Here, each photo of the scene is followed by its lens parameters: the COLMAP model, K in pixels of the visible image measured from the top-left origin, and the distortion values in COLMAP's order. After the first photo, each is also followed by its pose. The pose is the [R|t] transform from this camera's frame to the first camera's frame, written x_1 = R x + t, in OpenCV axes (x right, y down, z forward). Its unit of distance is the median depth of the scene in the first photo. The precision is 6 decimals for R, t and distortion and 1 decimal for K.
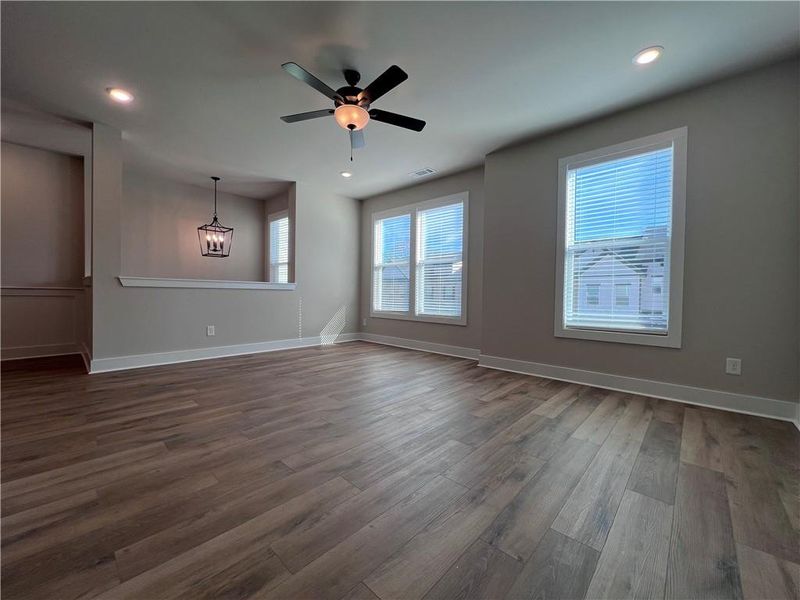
lens RADIAL K [[319.1, 0, 398.3], [0, 319.1, 299.3], [0, 0, 1]] dist [-0.000291, -0.000321]
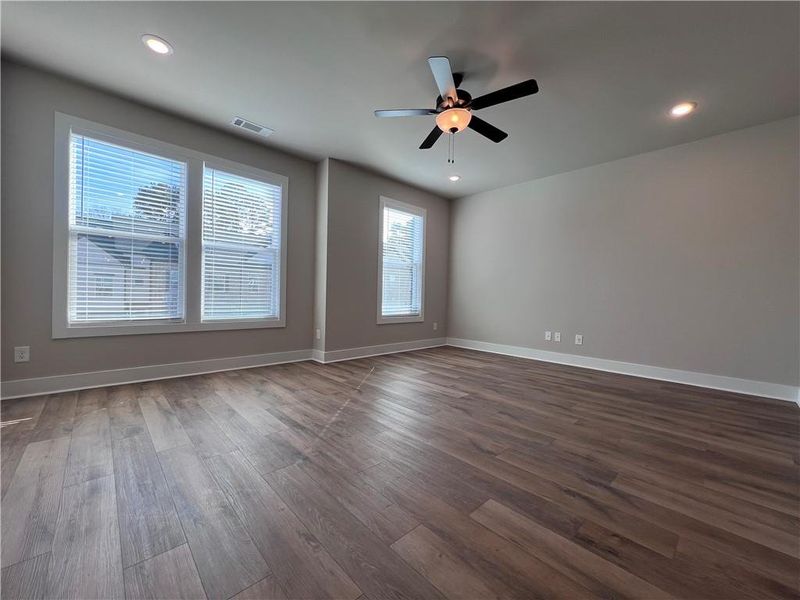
lens RADIAL K [[319.1, 0, 398.3], [0, 319.1, 299.3], [0, 0, 1]] dist [-0.000291, -0.000321]
pose [[0.062869, -0.024634, 0.997718, -1.105168], [-0.005109, 0.999674, 0.025004, -0.032794], [-0.998009, -0.006670, 0.062722, 1.047608]]
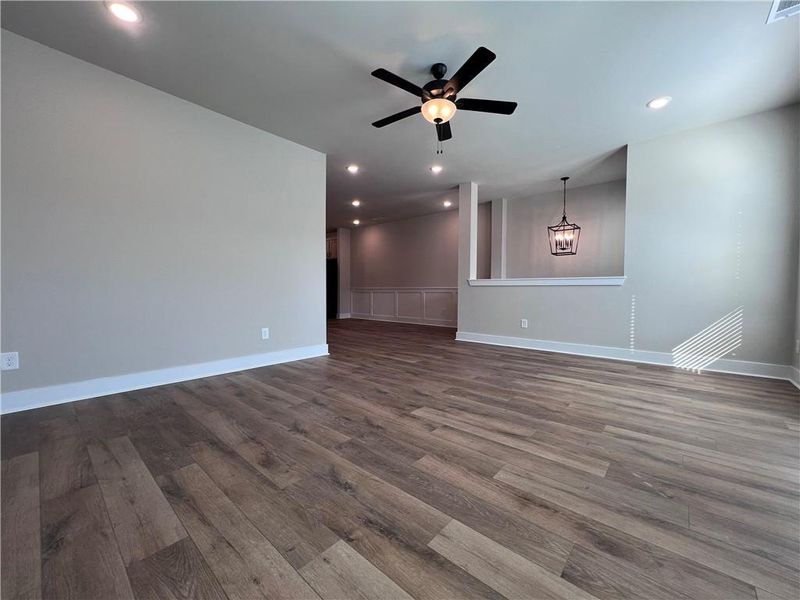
lens RADIAL K [[319.1, 0, 398.3], [0, 319.1, 299.3], [0, 0, 1]] dist [-0.000291, -0.000321]
pose [[0.029908, 0.015149, -0.999438, 0.816012], [-0.019745, 0.999699, 0.014562, 0.009047], [0.999358, 0.019298, 0.030199, 0.810179]]
